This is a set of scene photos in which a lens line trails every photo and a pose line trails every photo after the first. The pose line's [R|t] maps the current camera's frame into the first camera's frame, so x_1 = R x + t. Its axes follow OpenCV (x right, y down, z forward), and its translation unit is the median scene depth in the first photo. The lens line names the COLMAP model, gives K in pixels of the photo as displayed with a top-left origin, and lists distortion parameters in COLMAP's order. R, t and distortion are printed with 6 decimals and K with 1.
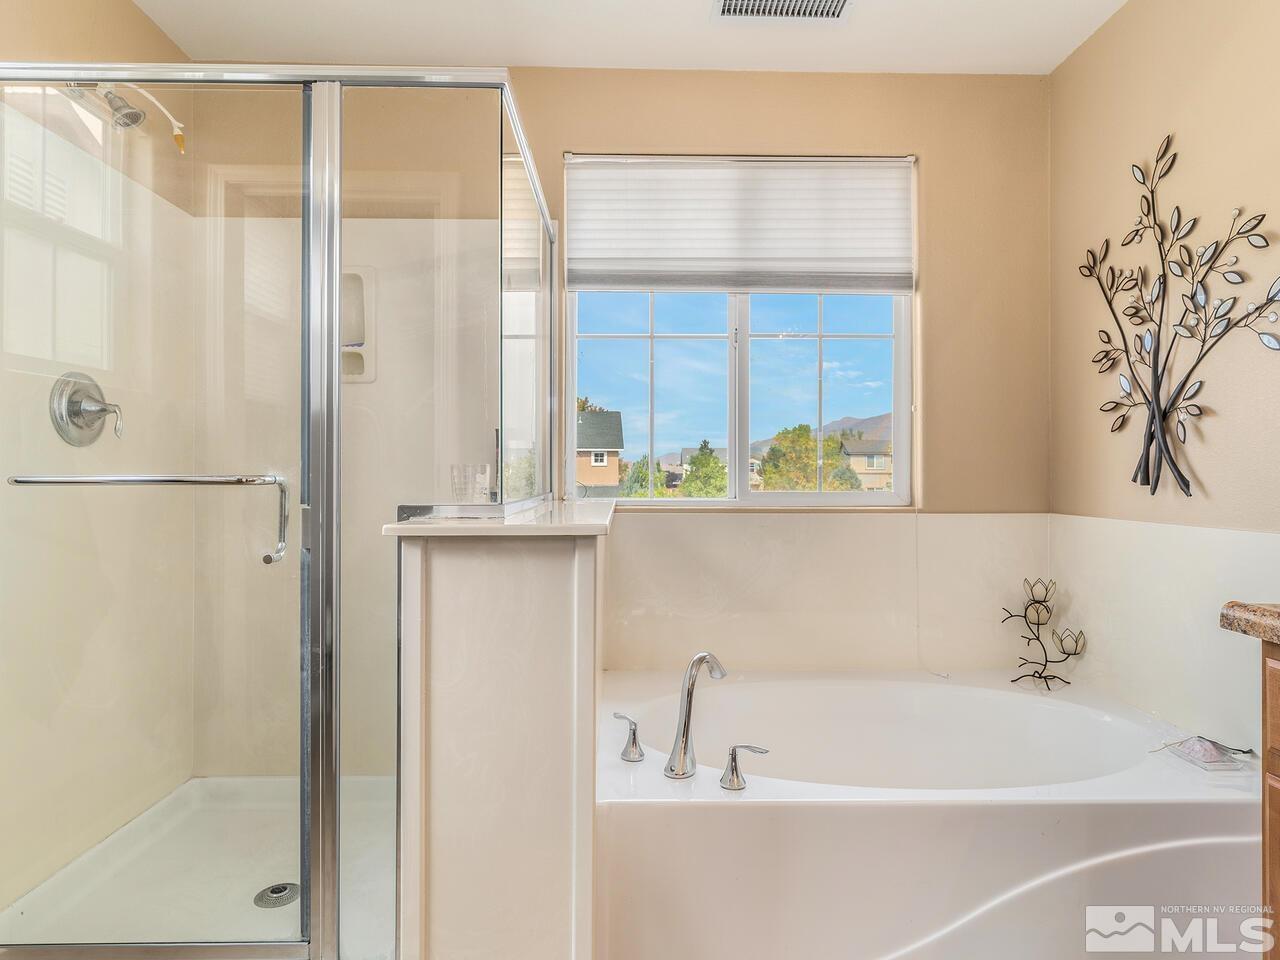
lens RADIAL K [[771.5, 0, 642.7], [0, 771.5, 477.0], [0, 0, 1]] dist [0.001016, 0.009856]
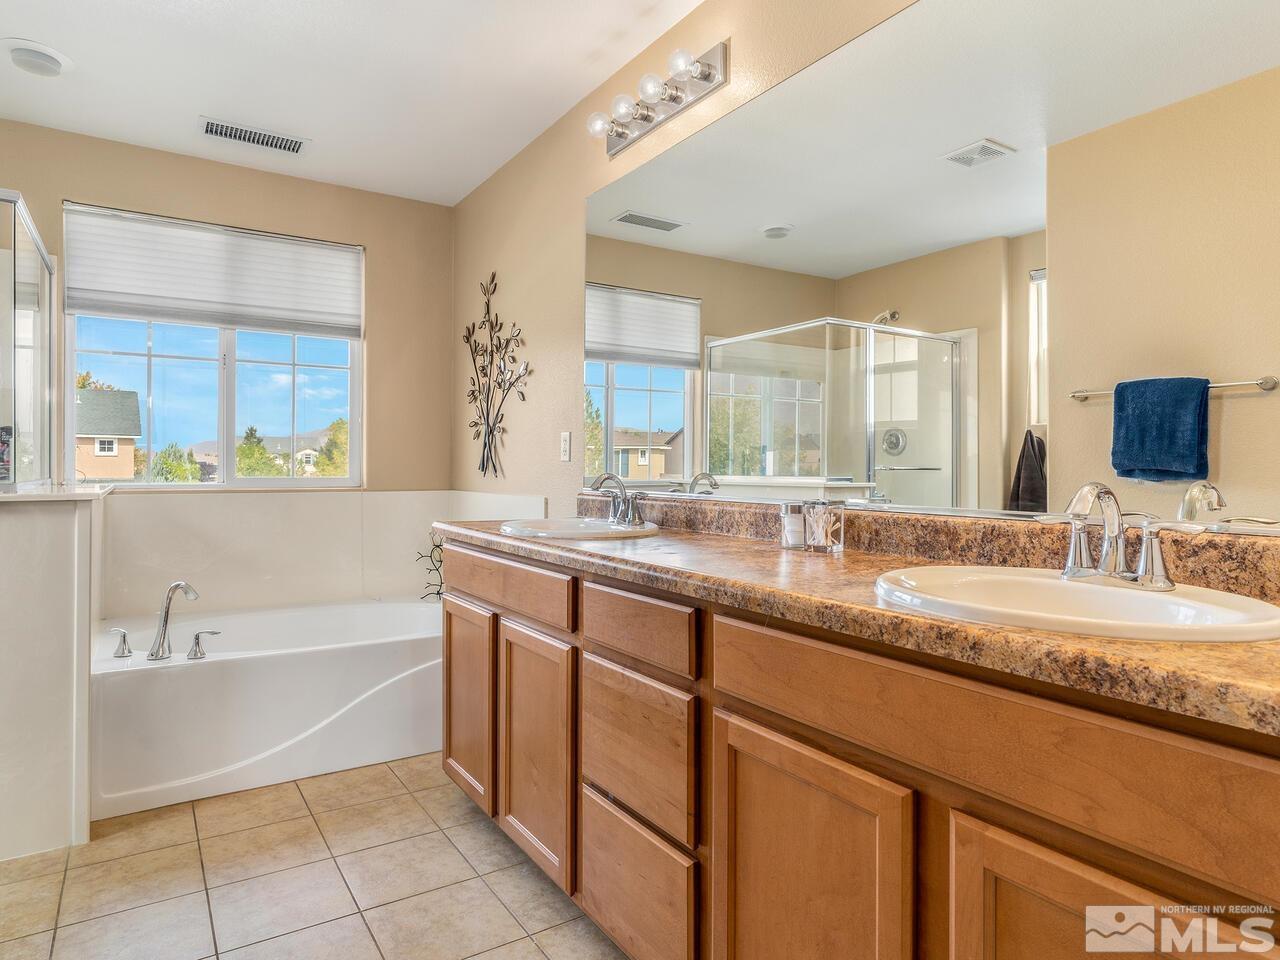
lens RADIAL K [[771.5, 0, 631.5], [0, 771.5, 468.9], [0, 0, 1]] dist [0.001016, 0.009856]
pose [[0.858046, 0.001759, 0.513570, 0.046409], [-0.001387, 0.999998, -0.001107, 0.005716], [-0.513571, 0.000237, 0.858047, -0.588577]]
